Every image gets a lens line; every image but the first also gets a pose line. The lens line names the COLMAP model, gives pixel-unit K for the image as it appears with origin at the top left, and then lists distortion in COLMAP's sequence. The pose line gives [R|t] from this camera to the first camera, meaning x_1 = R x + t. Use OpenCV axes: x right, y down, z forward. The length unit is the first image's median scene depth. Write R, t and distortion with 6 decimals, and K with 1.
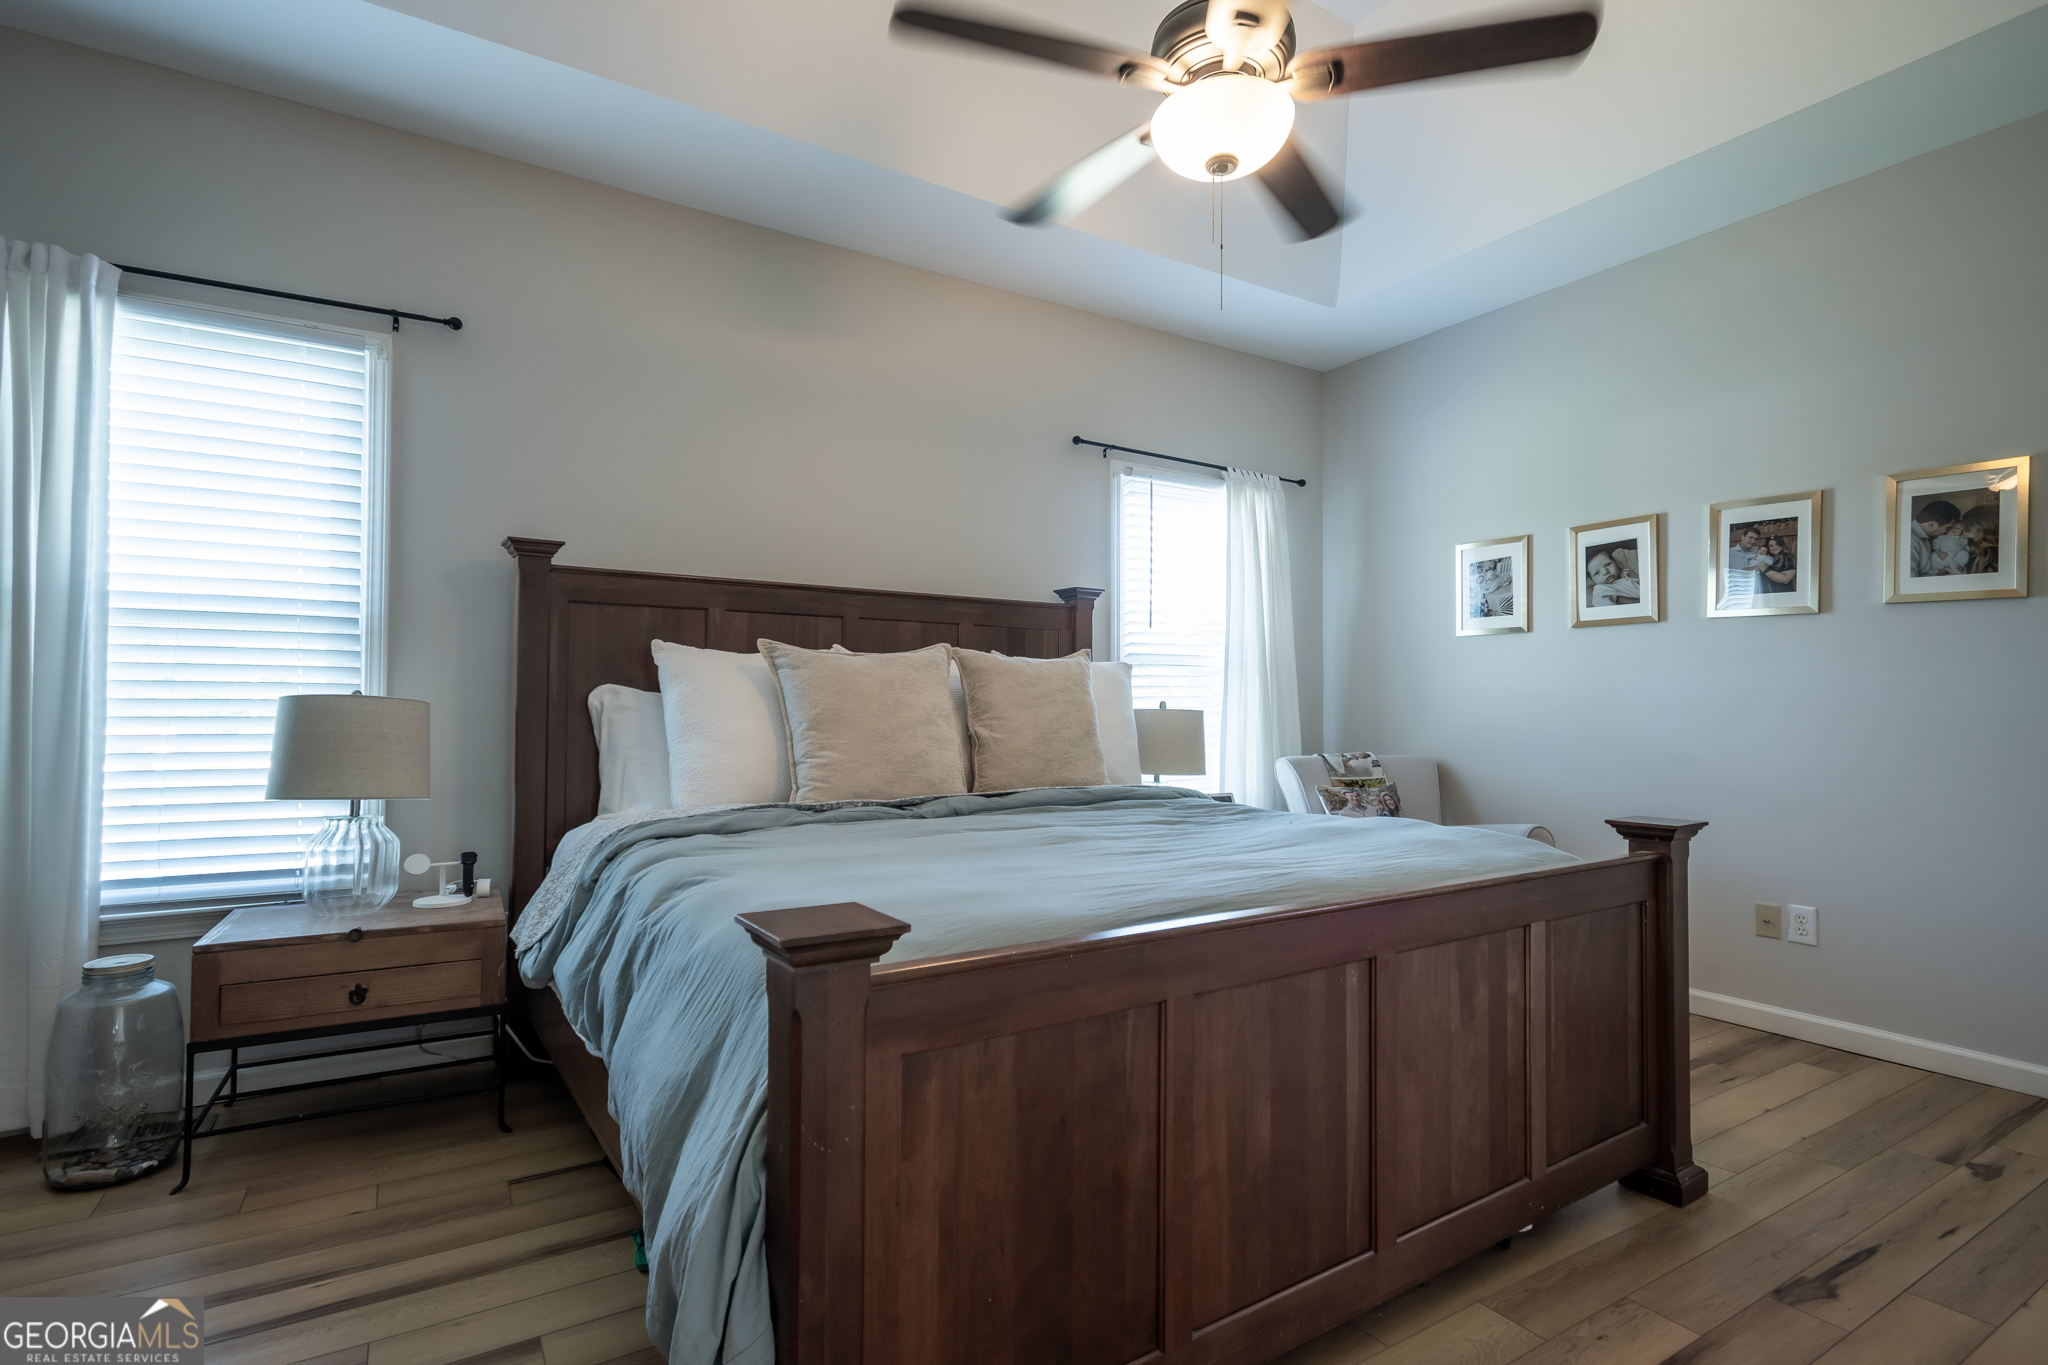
lens RADIAL K [[986.6, 0, 1023.5], [0, 986.6, 691.9], [0, 0, 1]] dist [0.003406, -0.003028]
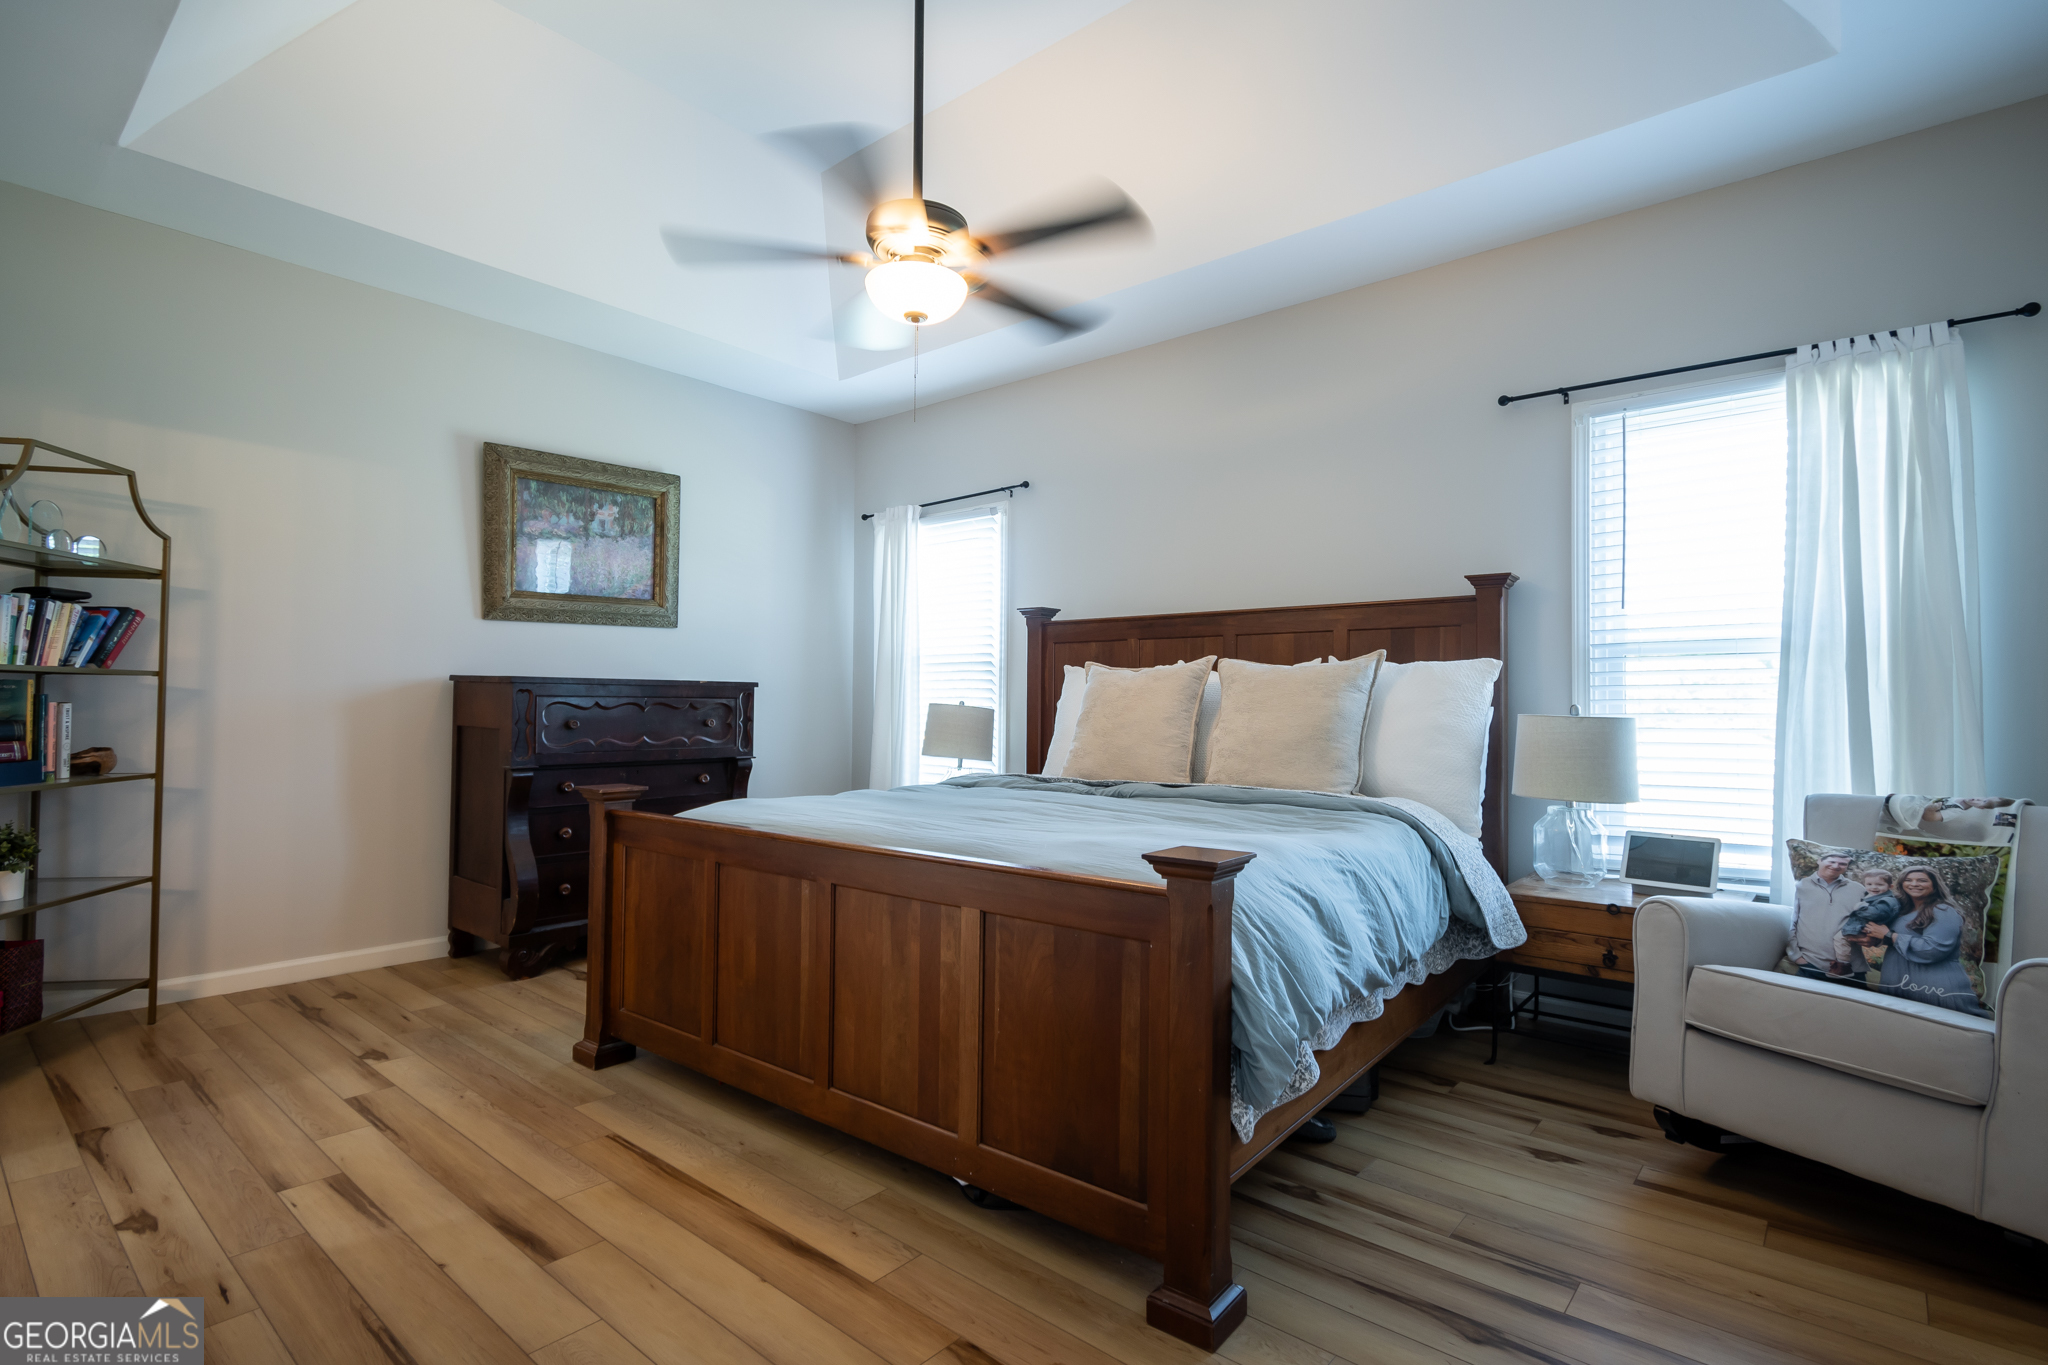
lens RADIAL K [[986.6, 0, 1033.1], [0, 986.6, 700.1], [0, 0, 1]] dist [0.003406, -0.003028]
pose [[0.306955, -0.008793, -0.951684, 1.182249], [0.008954, 0.999940, -0.006351, 0.010173], [0.951682, -0.006572, 0.307015, 0.553374]]
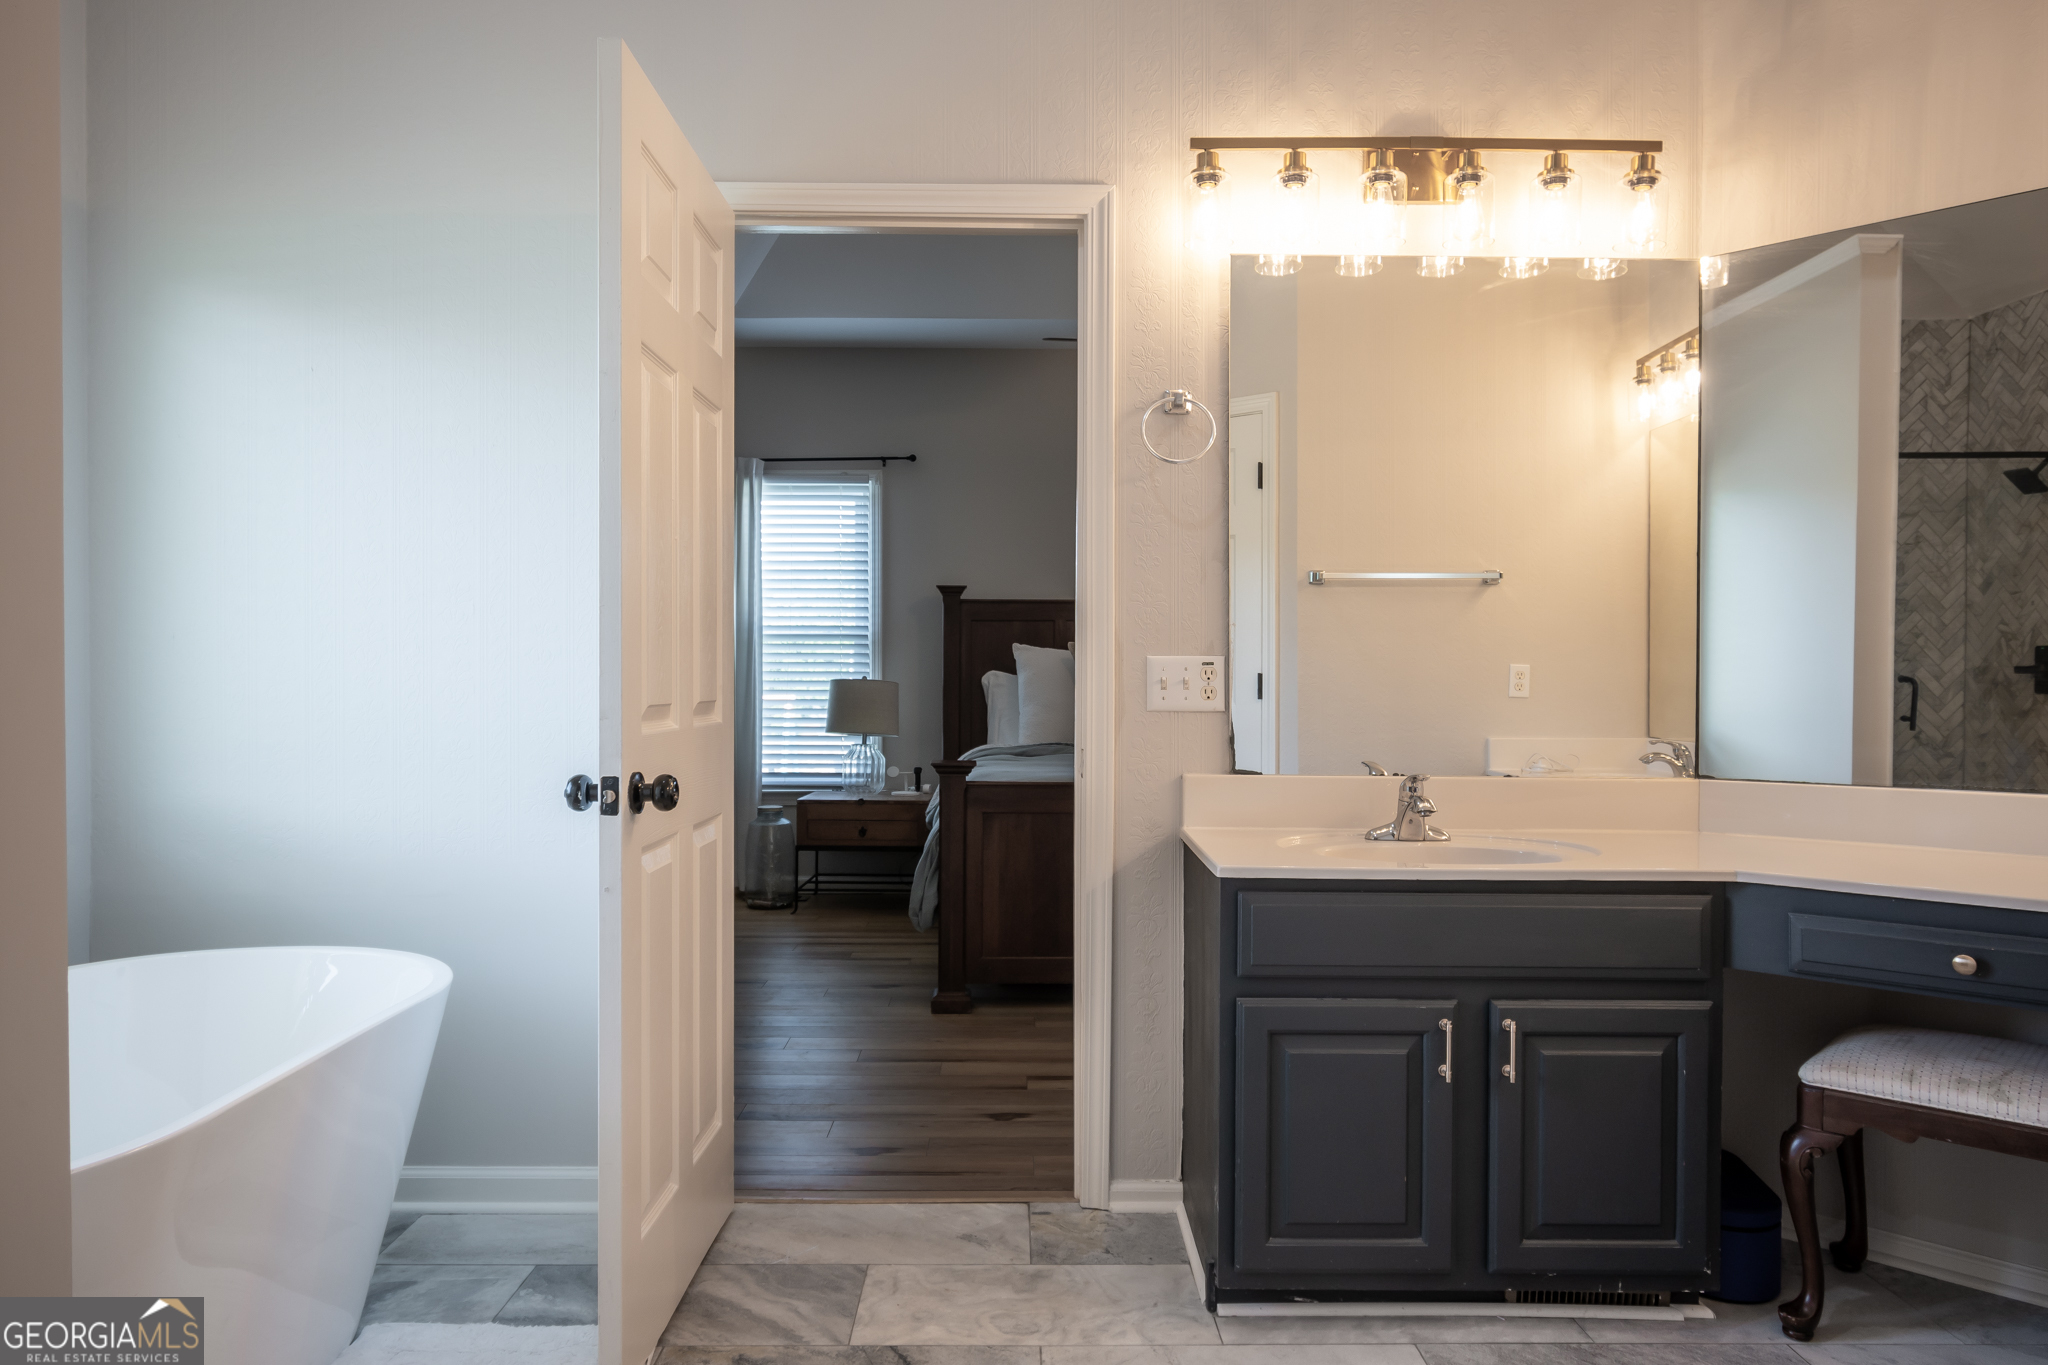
lens RADIAL K [[1376.2, 0, 1018.0], [0, 1376.2, 678.6], [0, 0, 1]] dist [-0.010009, 0.004806]
pose [[0.849912, -0.004935, -0.526902, 0.923156], [0.014359, 0.999802, 0.013798, -0.028311], [0.526730, -0.019293, 0.849814, -1.033940]]
